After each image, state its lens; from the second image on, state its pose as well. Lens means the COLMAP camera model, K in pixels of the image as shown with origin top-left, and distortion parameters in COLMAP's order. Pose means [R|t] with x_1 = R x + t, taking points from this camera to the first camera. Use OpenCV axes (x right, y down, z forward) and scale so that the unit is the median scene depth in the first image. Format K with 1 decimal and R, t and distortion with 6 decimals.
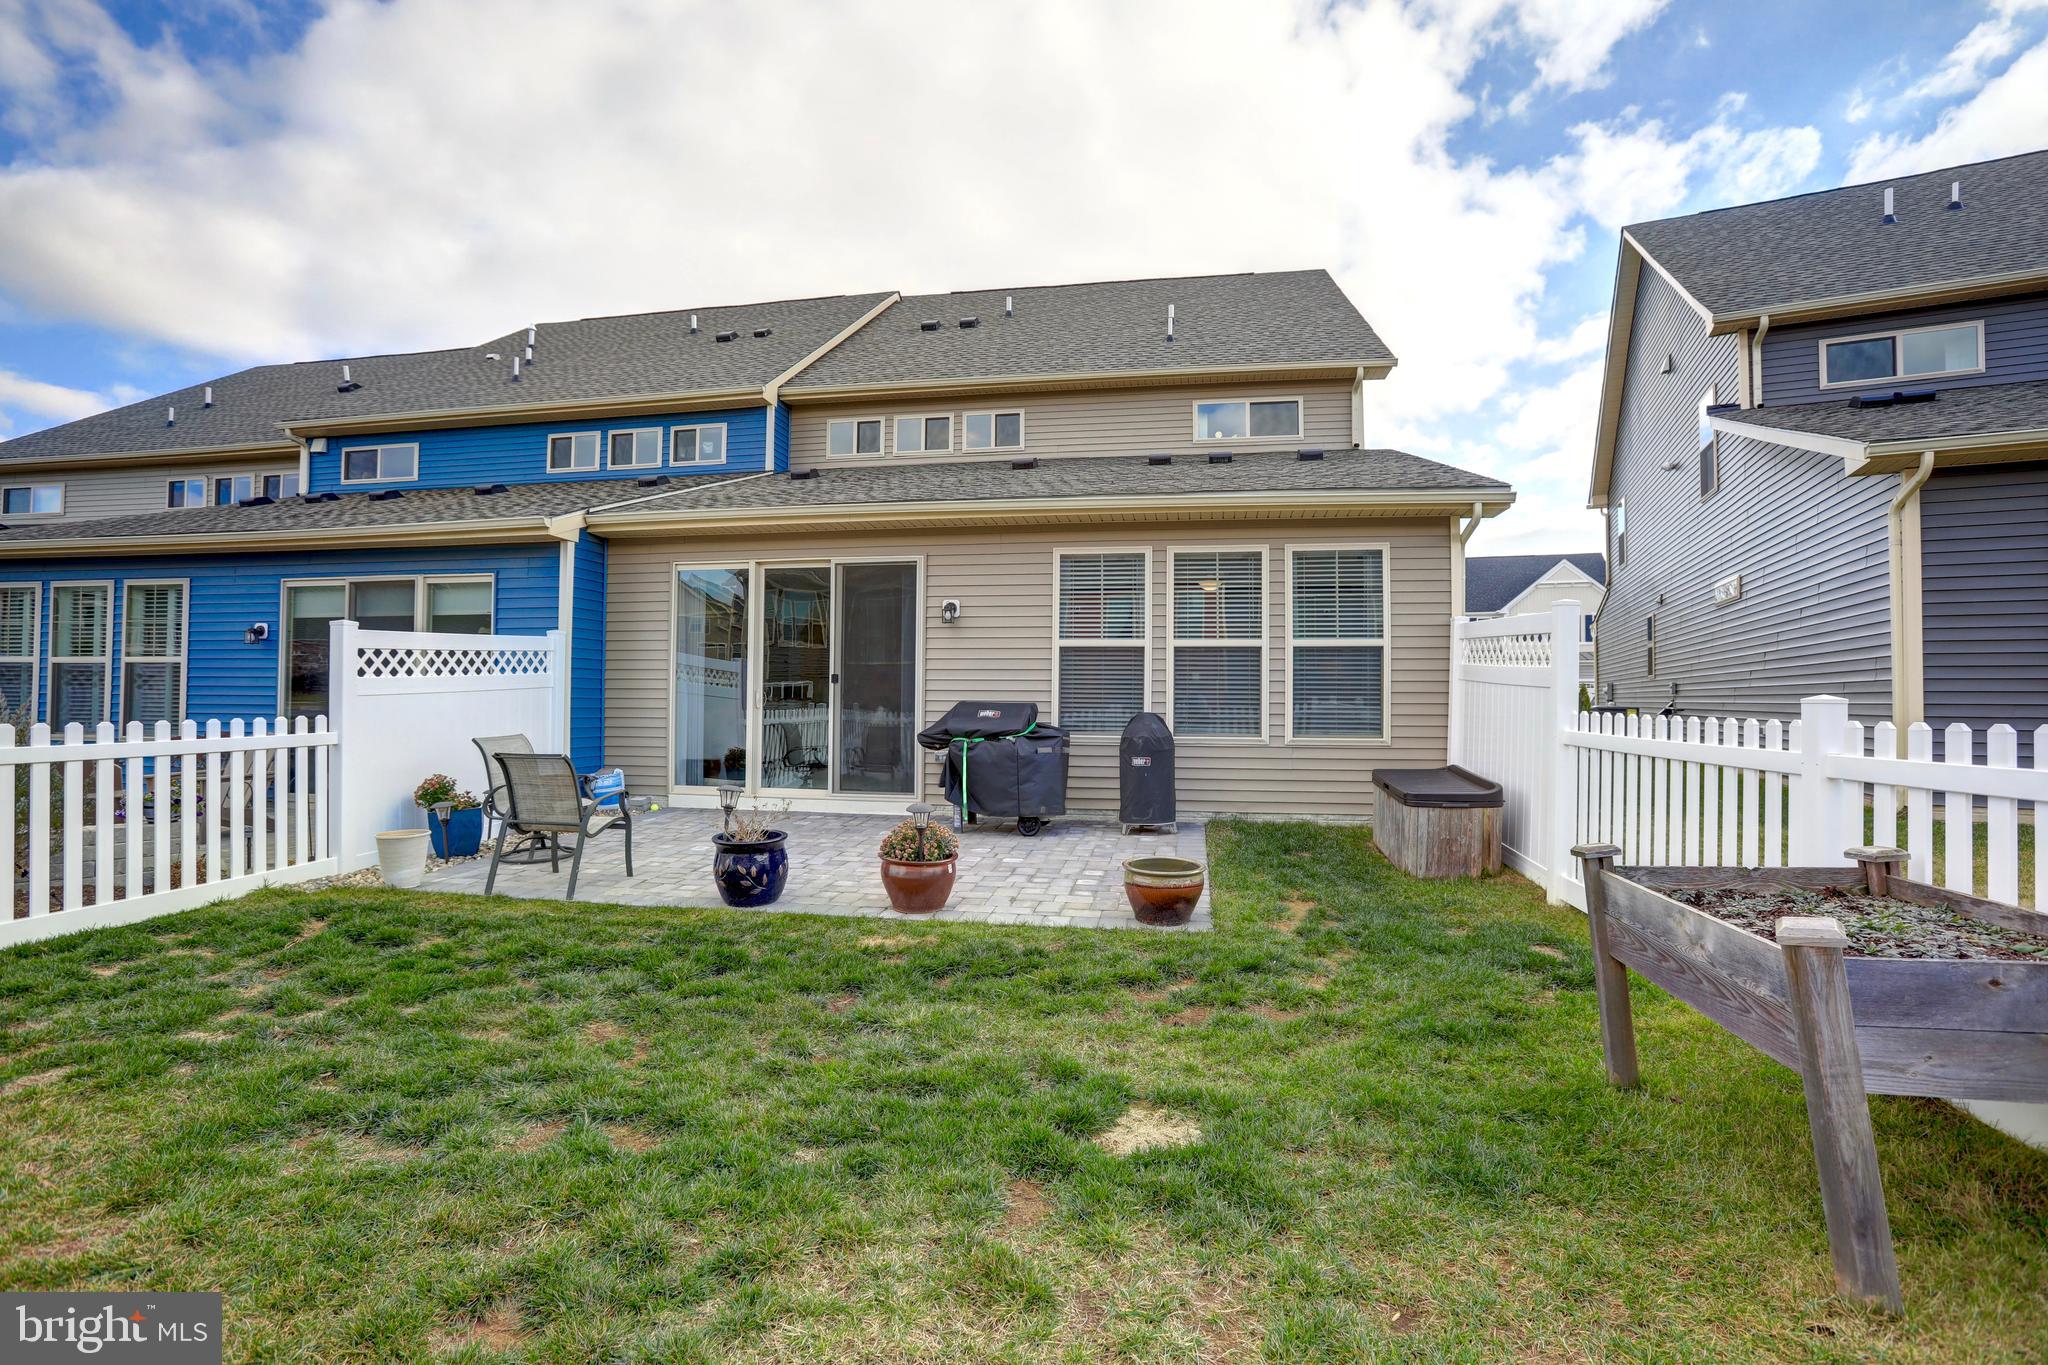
lens RADIAL K [[922.3, 0, 1025.3], [0, 922.3, 662.7], [0, 0, 1]] dist [-0.052246, 0.011028]
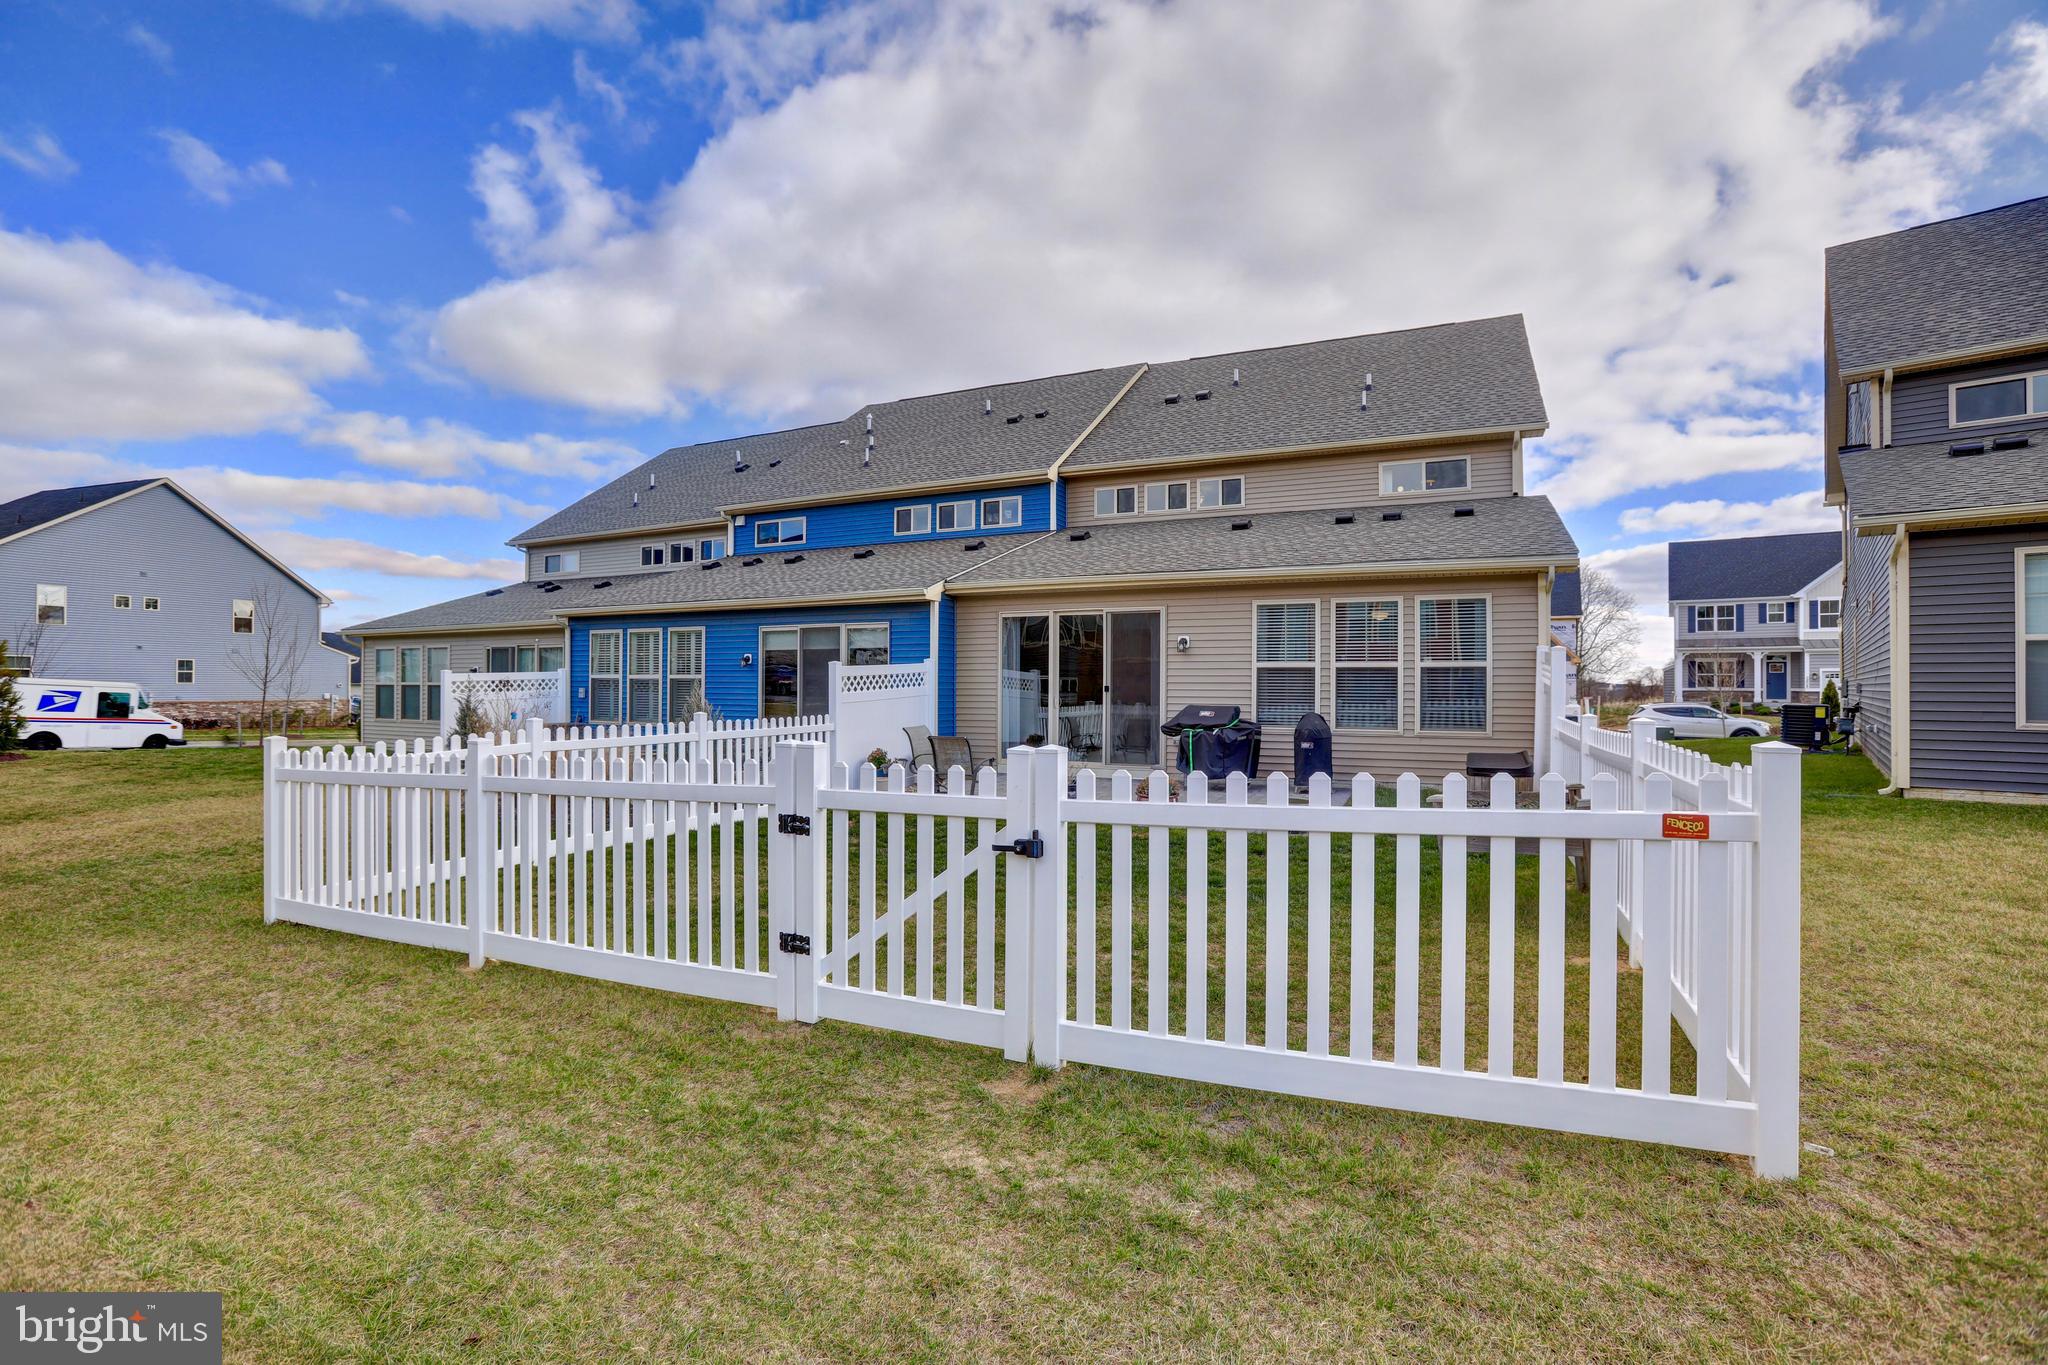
lens RADIAL K [[922.3, 0, 1012.4], [0, 922.3, 673.7], [0, 0, 1]] dist [-0.052246, 0.011028]
pose [[0.957677, -0.008408, -0.287723, 0.072284], [0.015602, 0.999620, 0.022717, -0.039909], [0.287422, -0.026245, 0.957444, -0.444602]]
